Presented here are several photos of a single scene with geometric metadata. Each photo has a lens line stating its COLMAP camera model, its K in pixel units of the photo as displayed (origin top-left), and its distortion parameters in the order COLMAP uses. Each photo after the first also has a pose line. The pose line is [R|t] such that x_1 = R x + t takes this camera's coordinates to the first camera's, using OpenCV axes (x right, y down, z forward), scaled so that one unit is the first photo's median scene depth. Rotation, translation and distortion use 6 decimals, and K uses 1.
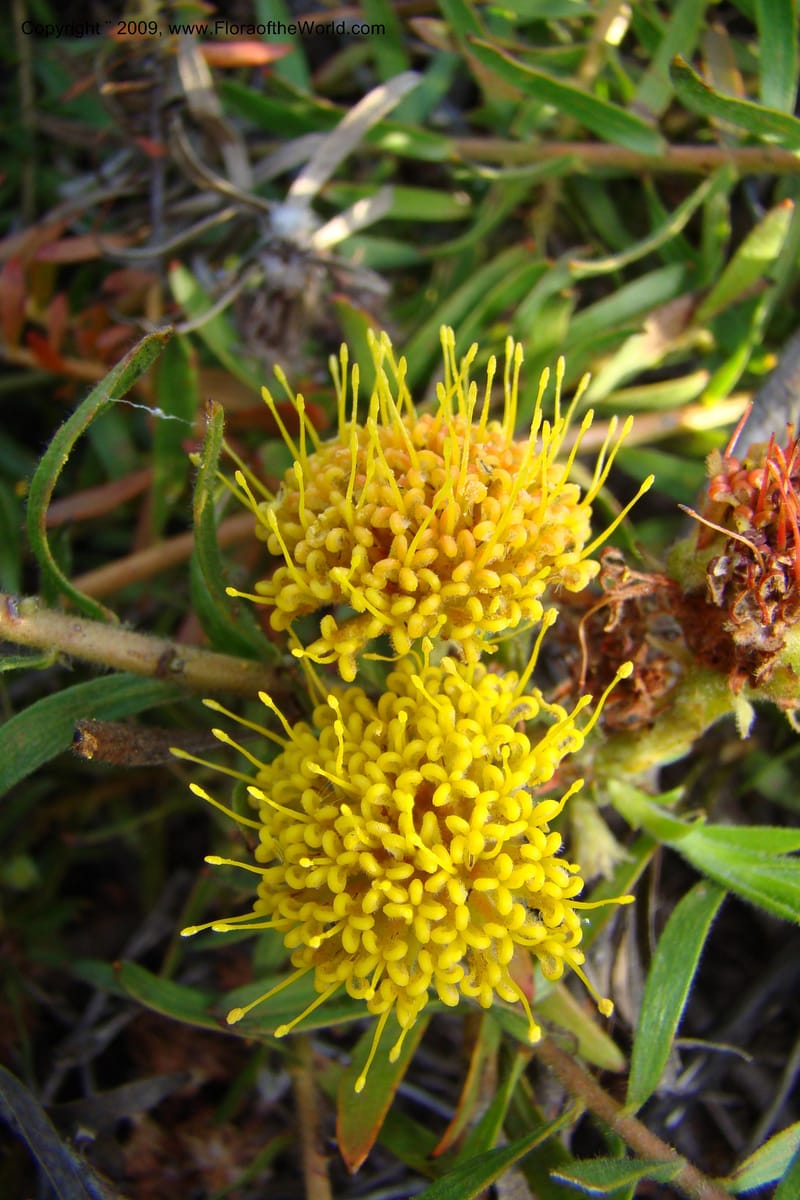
lens RADIAL K [[1157.3, 0, 400.0], [0, 1157.3, 600.0], [0, 0, 1]] dist [-0.212334, 0.130163]
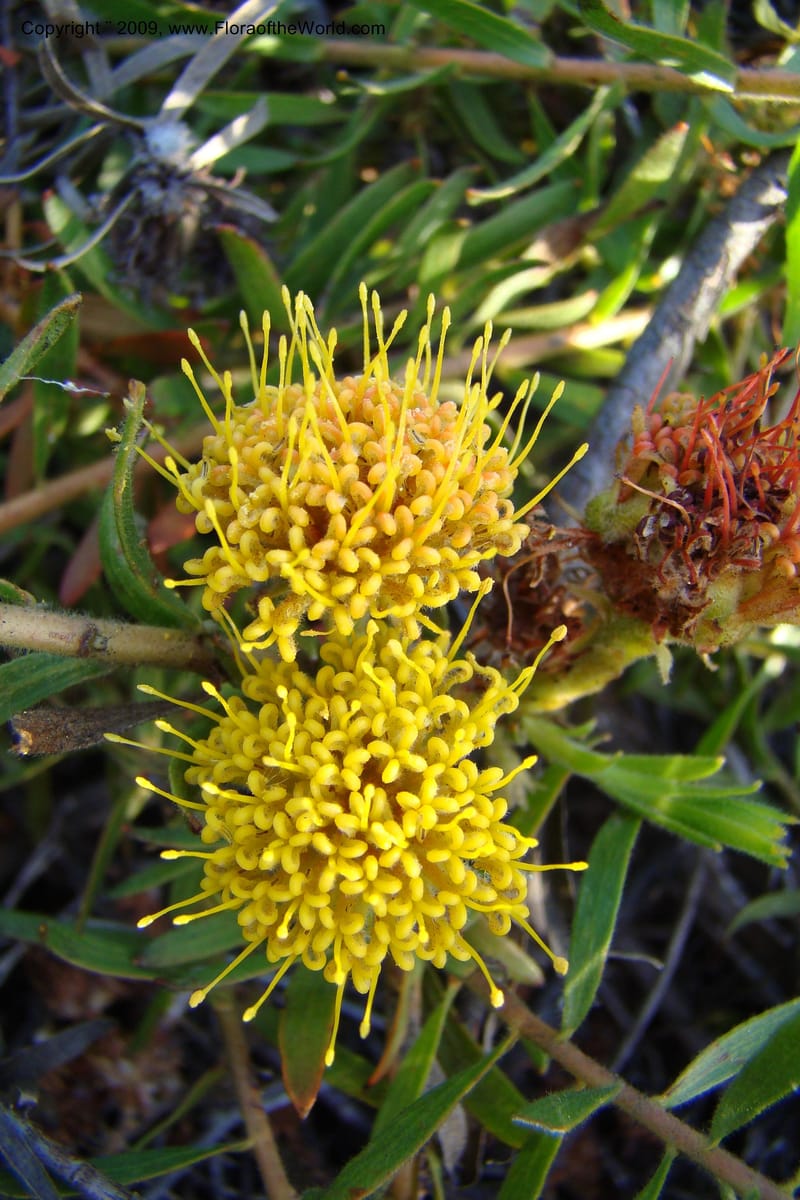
lens RADIAL K [[1157.3, 0, 400.0], [0, 1157.3, 600.0], [0, 0, 1]] dist [-0.212334, 0.130163]
pose [[0.988761, -0.051308, 0.140425, -0.086709], [0.034104, 0.991908, 0.122289, -0.099771], [-0.145563, -0.116126, 0.982510, 0.021593]]
